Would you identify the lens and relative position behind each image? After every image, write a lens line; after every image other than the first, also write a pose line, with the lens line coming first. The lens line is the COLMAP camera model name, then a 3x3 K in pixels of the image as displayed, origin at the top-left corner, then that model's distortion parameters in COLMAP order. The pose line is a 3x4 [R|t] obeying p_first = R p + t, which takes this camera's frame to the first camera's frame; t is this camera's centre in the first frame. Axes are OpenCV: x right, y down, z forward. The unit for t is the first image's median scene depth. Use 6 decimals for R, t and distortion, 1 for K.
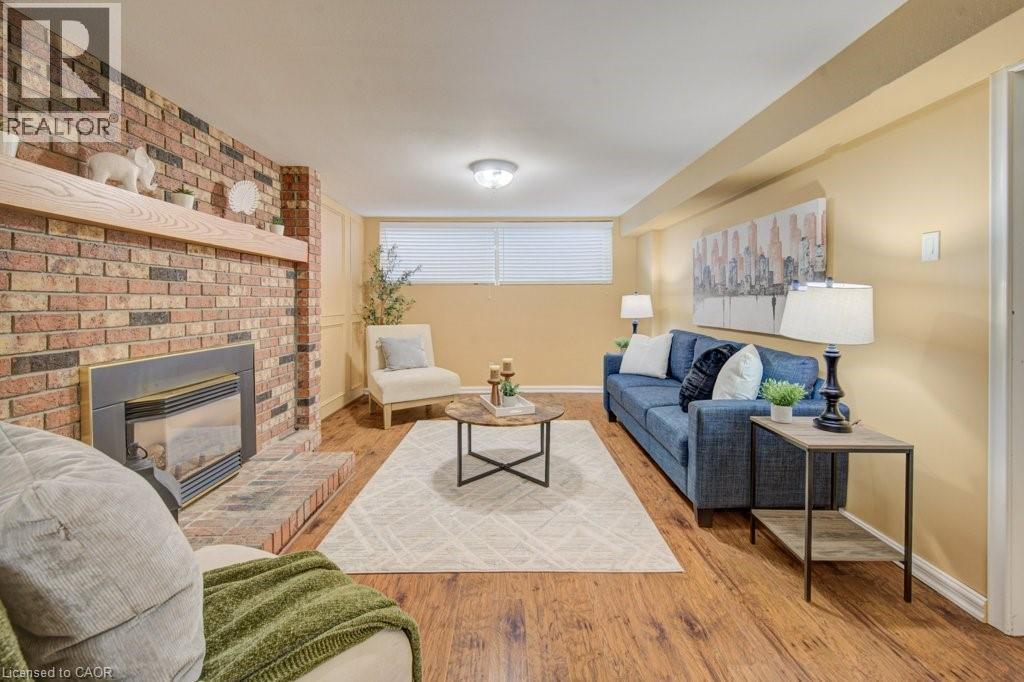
lens RADIAL K [[400.4, 0, 512.2], [0, 400.4, 303.2], [0, 0, 1]] dist [0.000171, -0.000055]
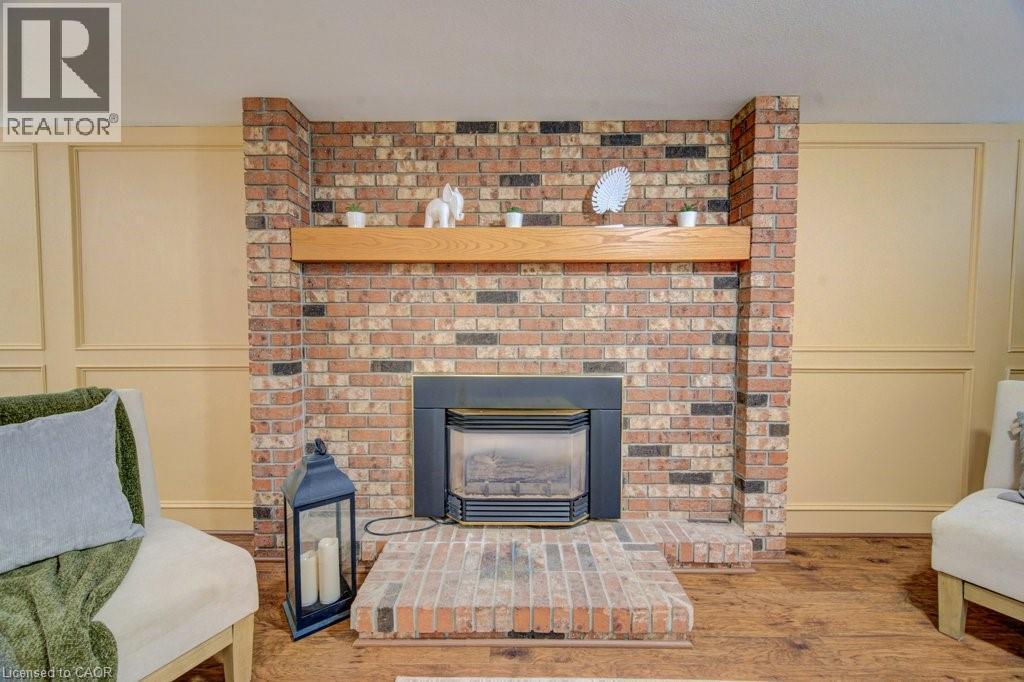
lens RADIAL K [[399.1, 0, 512.0], [0, 399.1, 341.0], [0, 0, 1]] dist [0.000981, -0.000224]
pose [[-0.012637, 0.045550, -0.998882, 0.155767], [-0.005114, 0.998946, 0.045618, -0.005750], [0.999907, 0.005685, -0.012390, 0.967296]]
